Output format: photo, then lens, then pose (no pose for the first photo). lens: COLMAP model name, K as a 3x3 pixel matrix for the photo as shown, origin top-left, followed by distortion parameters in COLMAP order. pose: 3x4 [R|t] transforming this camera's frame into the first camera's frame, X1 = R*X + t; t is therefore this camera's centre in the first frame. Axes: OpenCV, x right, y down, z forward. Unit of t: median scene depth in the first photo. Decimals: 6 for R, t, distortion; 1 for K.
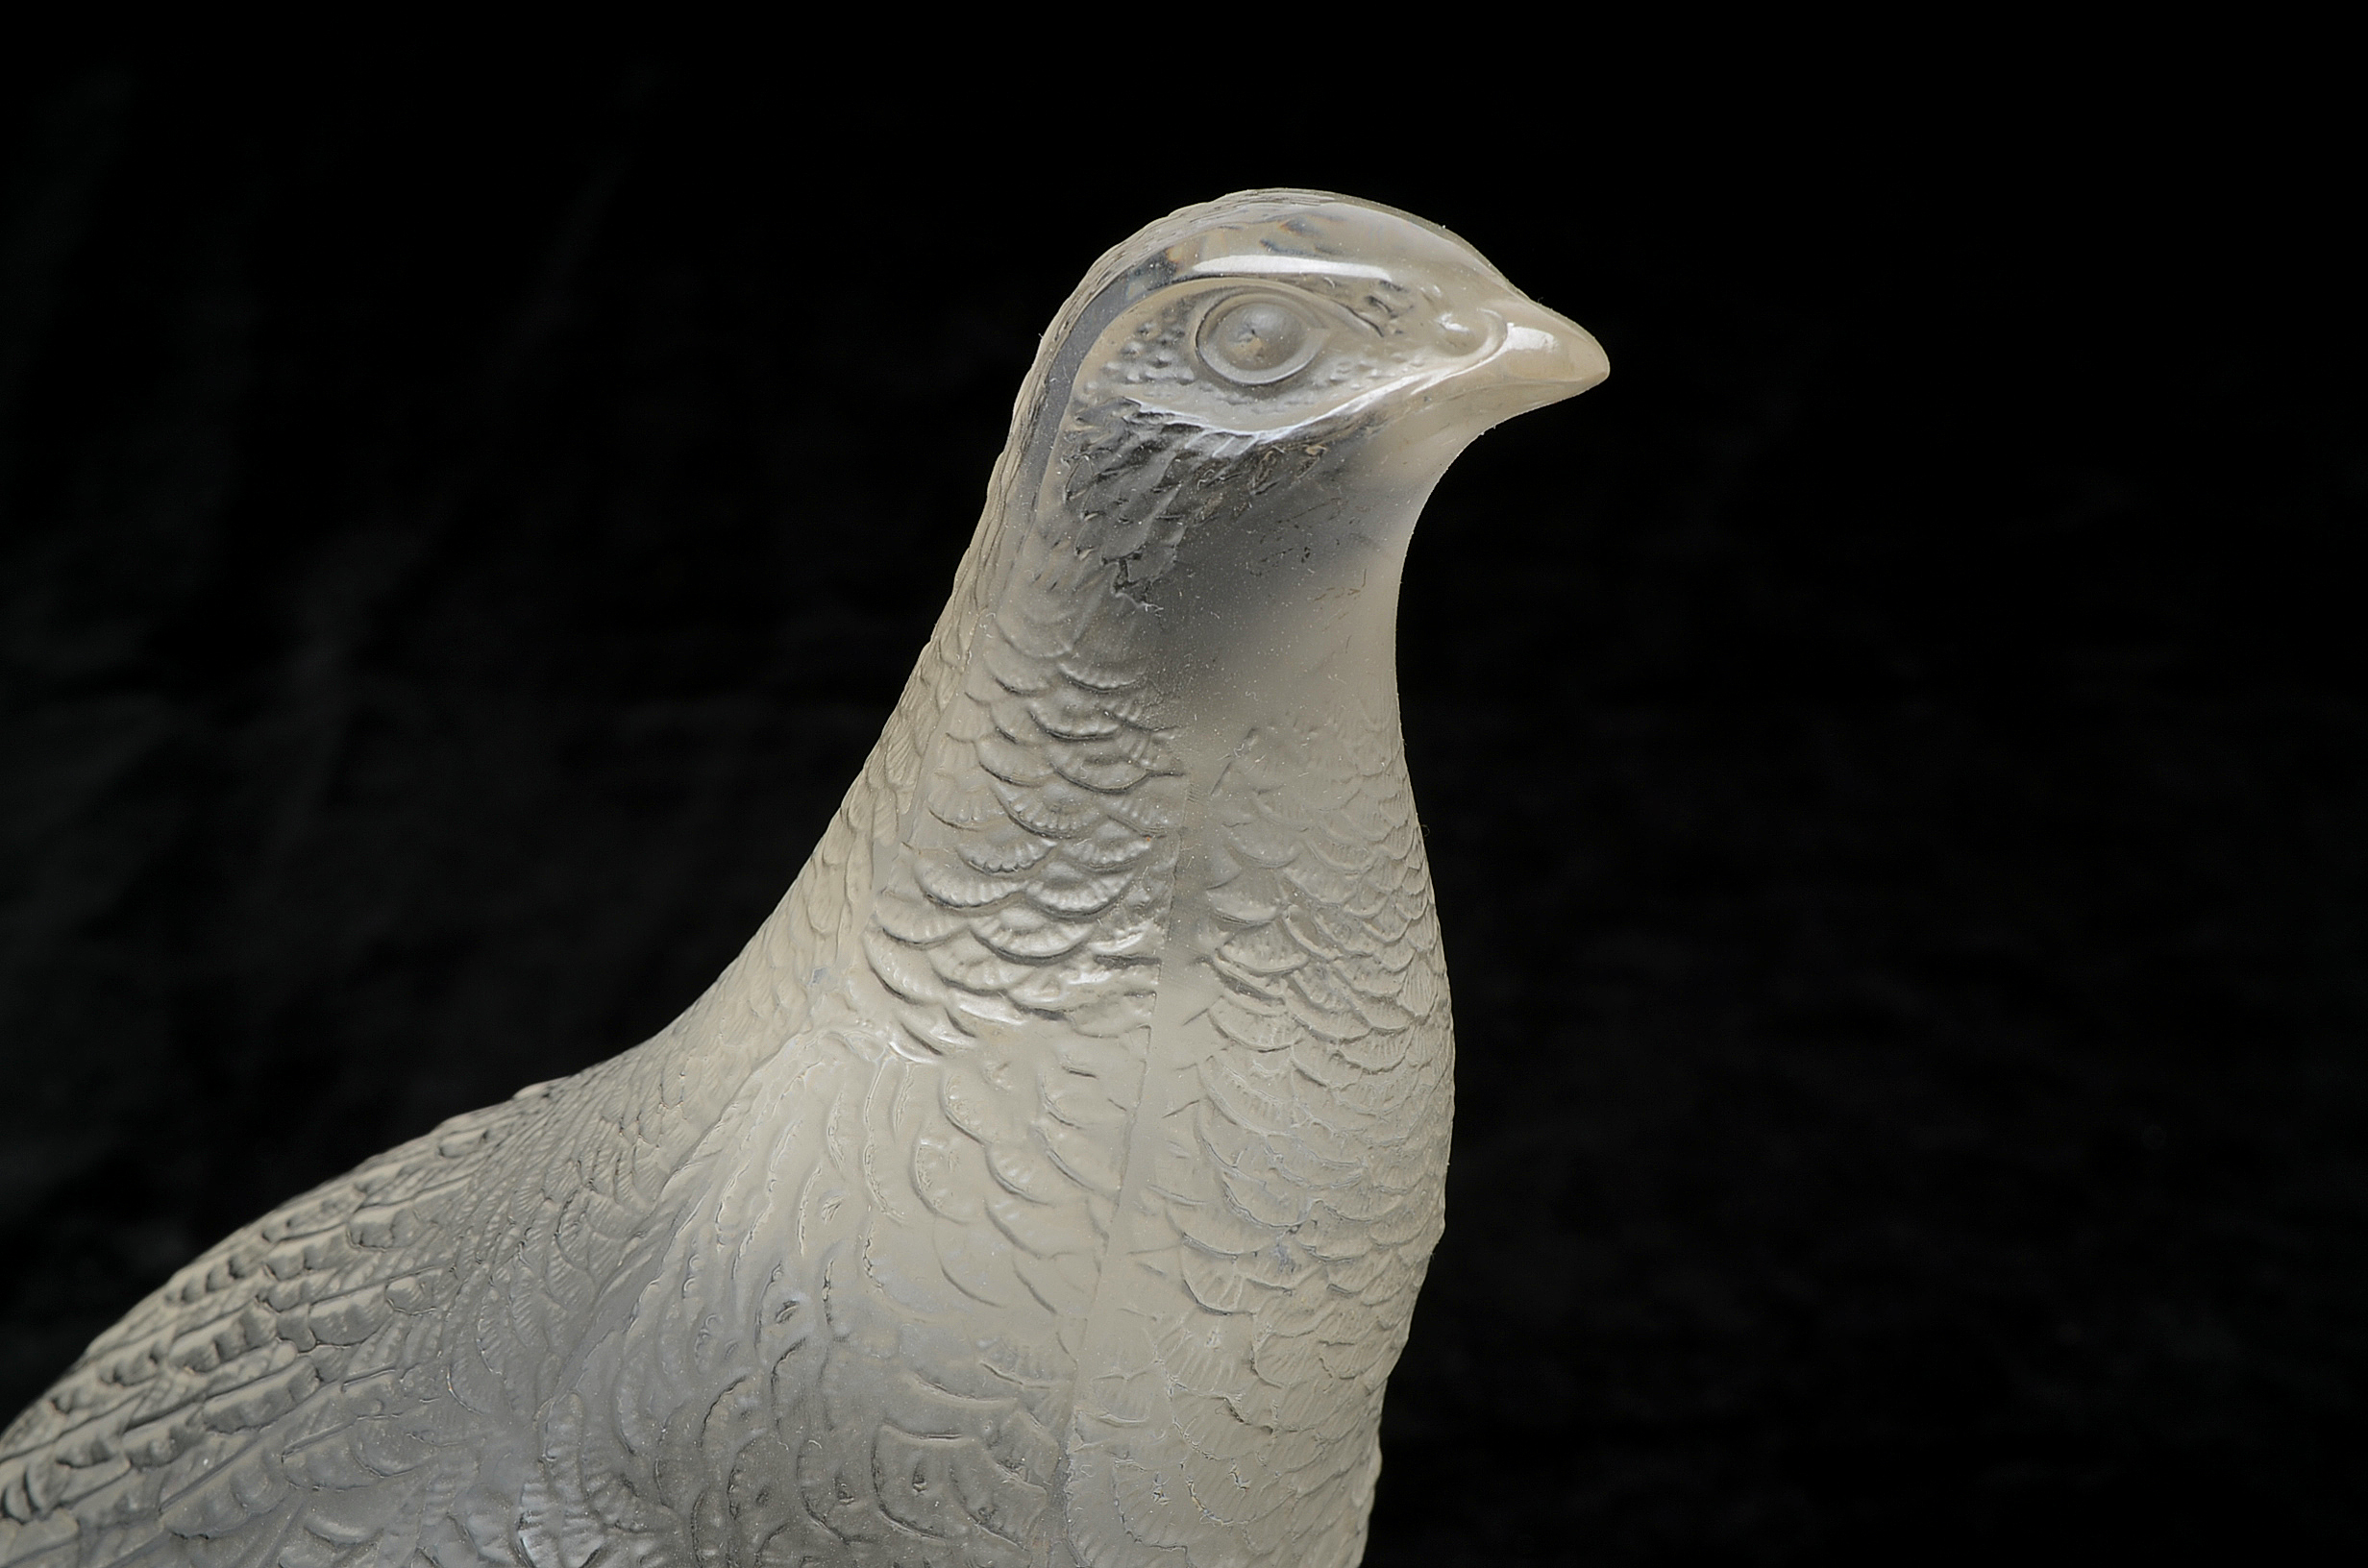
lens RADIAL K [[3962.7, 0, 1189.1], [0, 3962.7, 773.2], [0, 0, 1]] dist [-0.051266, 0.000000]
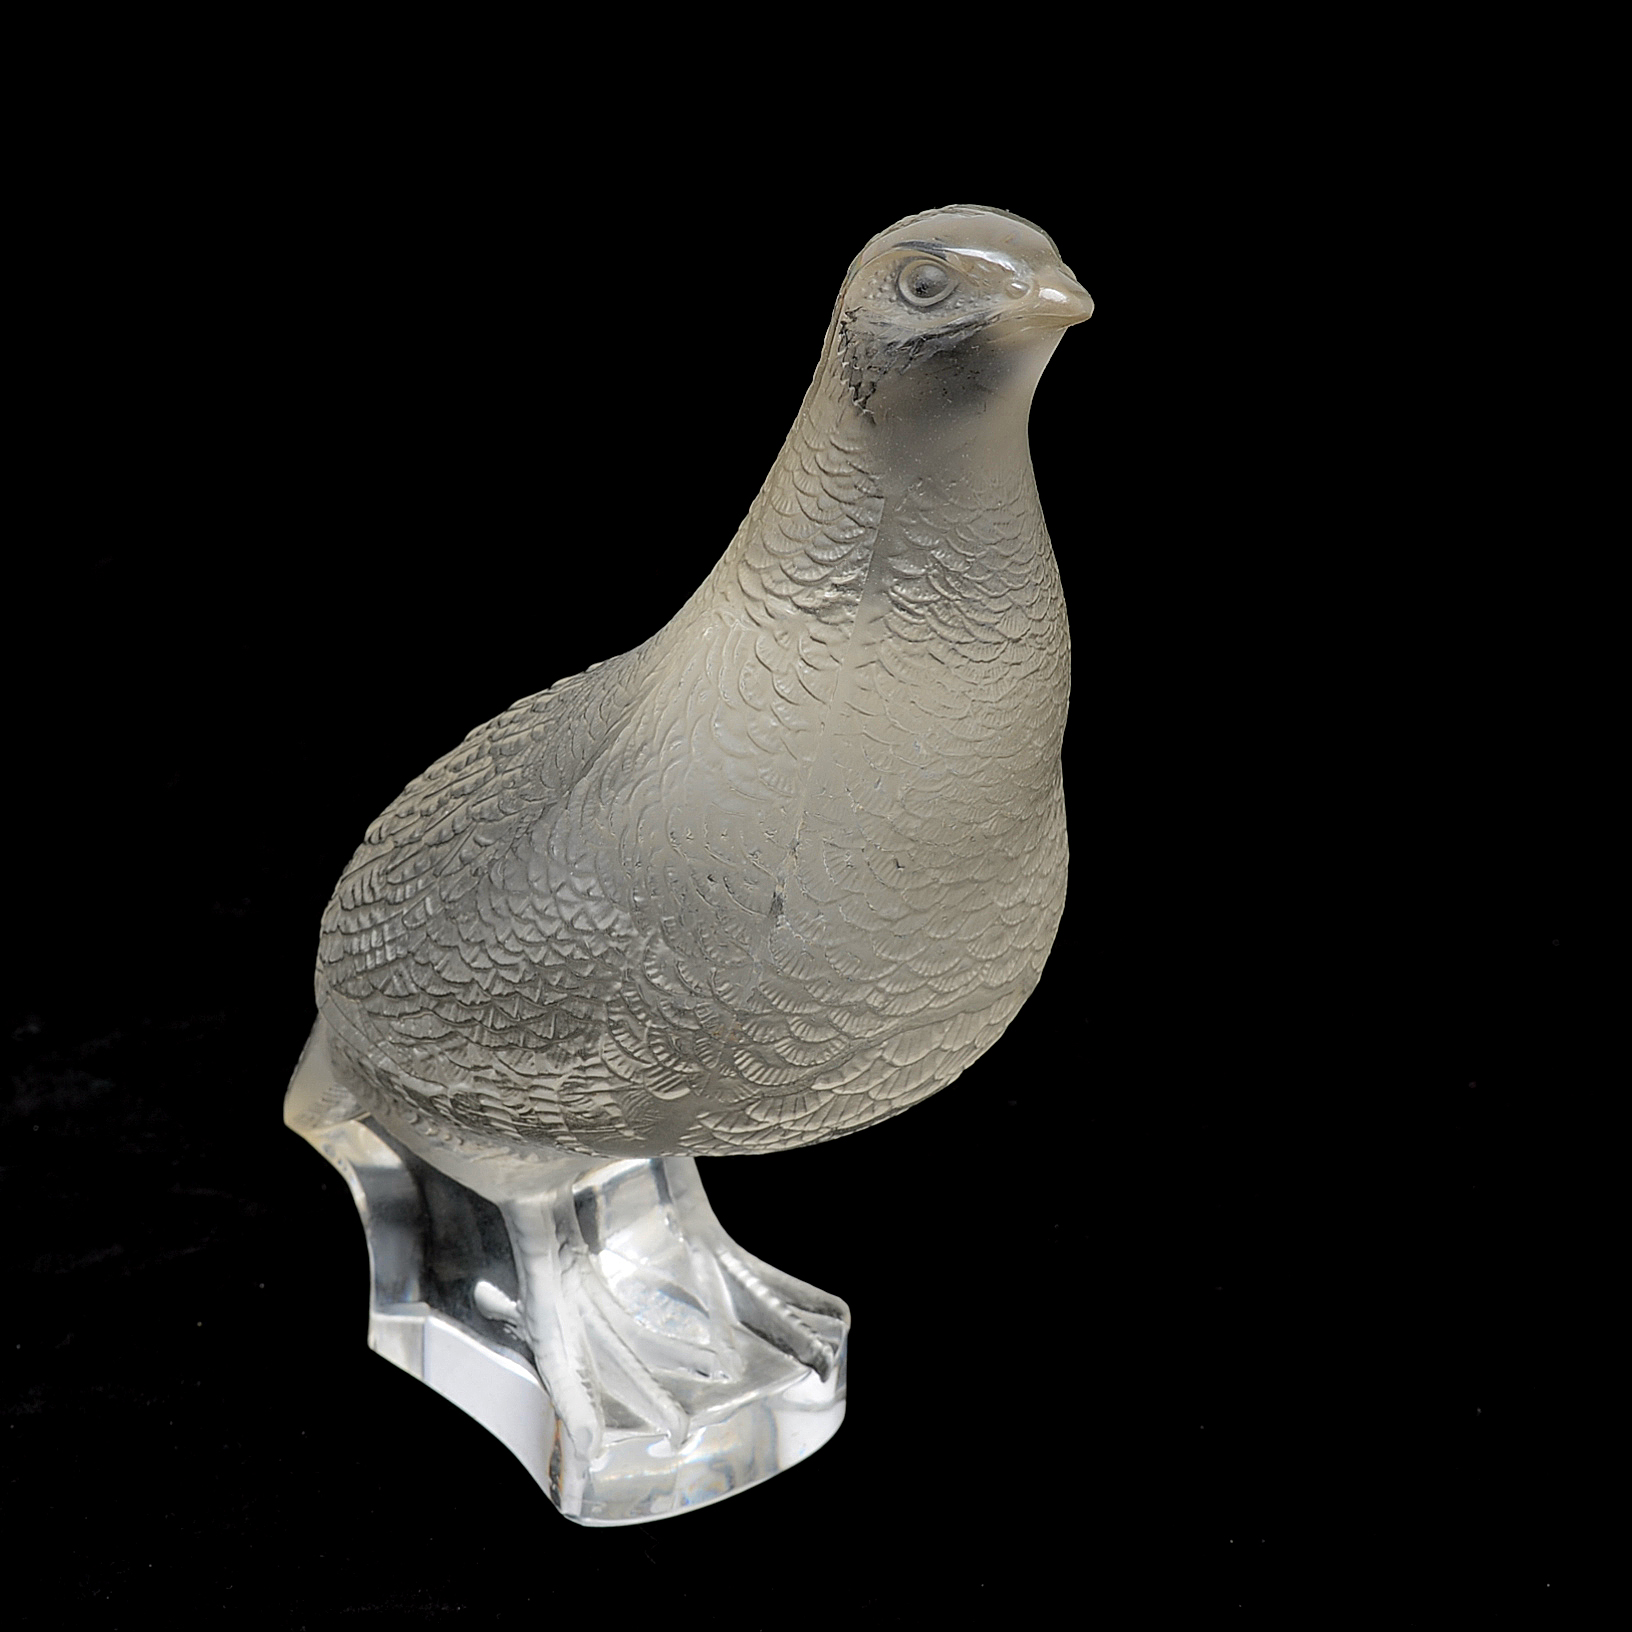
lens RADIAL K [[4457.4, 0, 821.7], [0, 4457.4, 824.0], [0, 0, 1]] dist [-0.084013, 0.000000]
pose [[0.930051, 0.117780, -0.348042, 0.764551], [-0.103502, 0.992853, 0.059407, 0.033317], [0.352552, -0.019228, 0.935595, -1.103442]]
